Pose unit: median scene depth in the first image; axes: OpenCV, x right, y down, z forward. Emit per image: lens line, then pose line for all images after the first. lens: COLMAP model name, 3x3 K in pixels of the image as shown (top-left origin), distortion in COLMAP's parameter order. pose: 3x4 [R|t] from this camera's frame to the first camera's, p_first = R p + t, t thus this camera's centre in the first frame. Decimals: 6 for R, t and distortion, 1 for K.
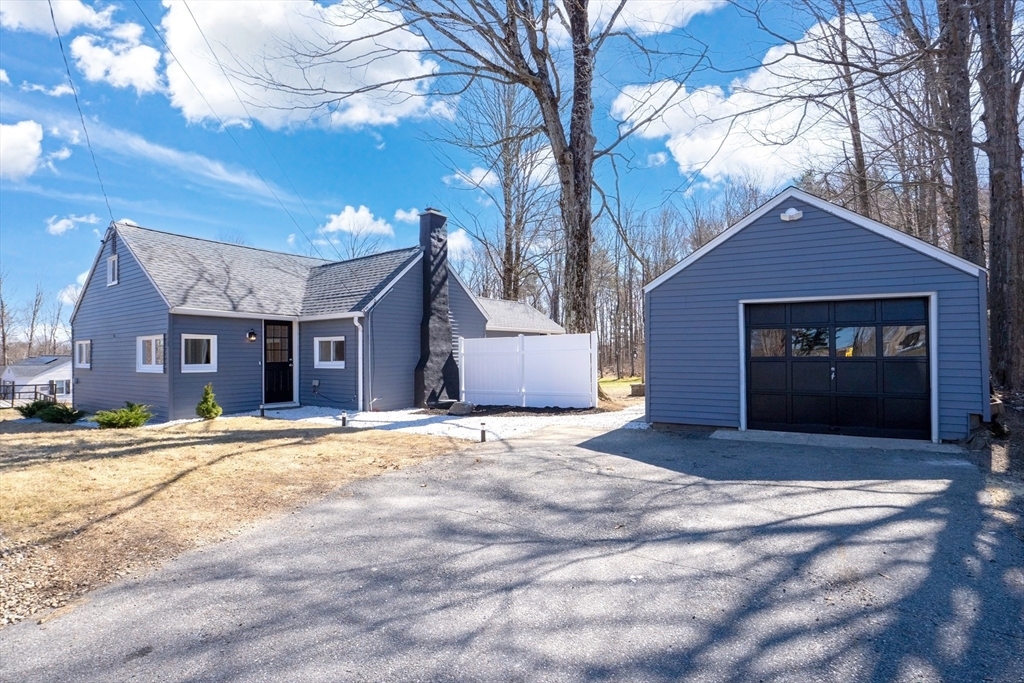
lens RADIAL K [[494.4, 0, 528.6], [0, 494.4, 343.6], [0, 0, 1]] dist [-0.010668, 0.000928]
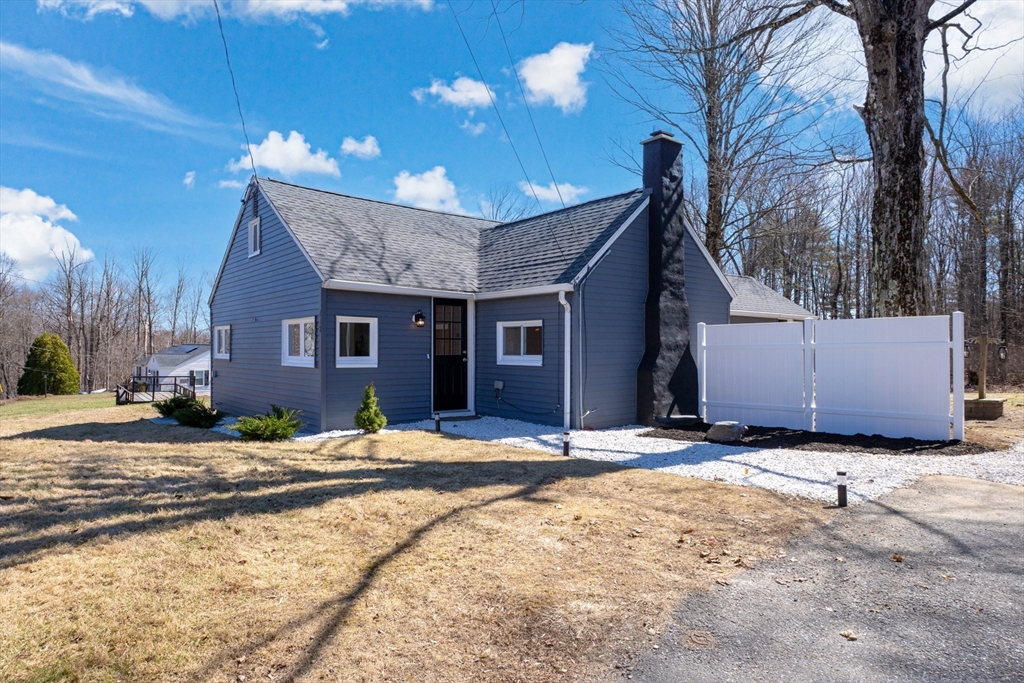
lens RADIAL K [[536.0, 0, 512.0], [0, 536.0, 341.5], [0, 0, 1]] dist [0.015172, 0.000475]
pose [[0.971391, 0.009393, -0.237300, -0.231116], [-0.007619, 0.999936, 0.008392, 0.009611], [0.237363, -0.006344, 0.971400, 0.247646]]
